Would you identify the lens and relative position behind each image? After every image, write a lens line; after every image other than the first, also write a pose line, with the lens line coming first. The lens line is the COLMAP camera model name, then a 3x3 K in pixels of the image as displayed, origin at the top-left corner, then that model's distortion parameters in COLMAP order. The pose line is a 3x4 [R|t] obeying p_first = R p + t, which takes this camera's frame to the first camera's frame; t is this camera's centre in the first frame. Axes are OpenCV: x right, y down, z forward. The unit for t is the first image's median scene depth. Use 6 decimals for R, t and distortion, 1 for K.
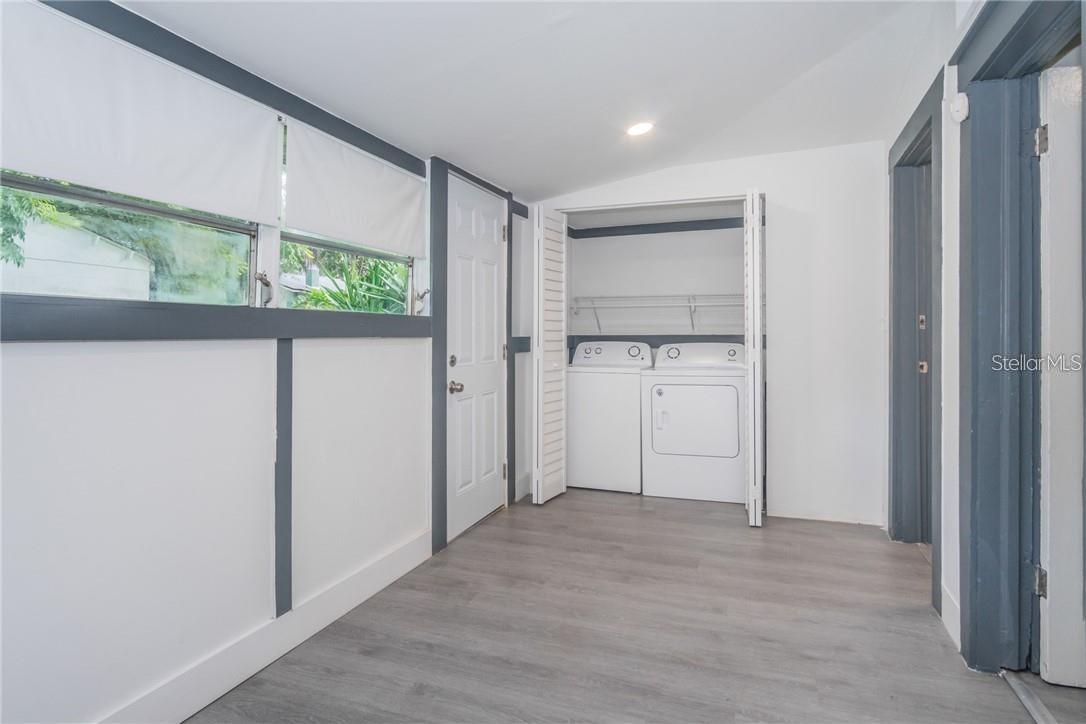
lens RADIAL K [[585.4, 0, 536.4], [0, 585.4, 347.4], [0, 0, 1]] dist [-0.014381, 0.000617]
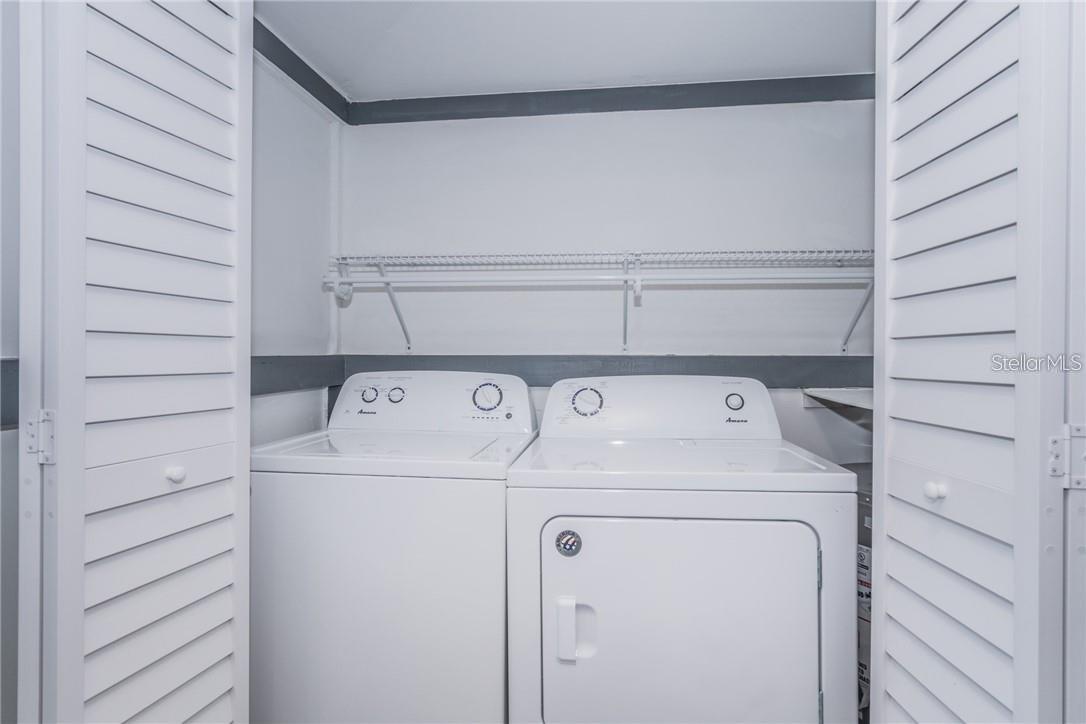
lens RADIAL K [[573.3, 0, 548.2], [0, 573.3, 371.8], [0, 0, 1]] dist [-0.002600, 0.000374]
pose [[0.965128, -0.001405, 0.261774, 0.104832], [-0.000821, 0.999964, 0.008392, -0.013095], [-0.261776, -0.008314, 0.965093, 0.613075]]
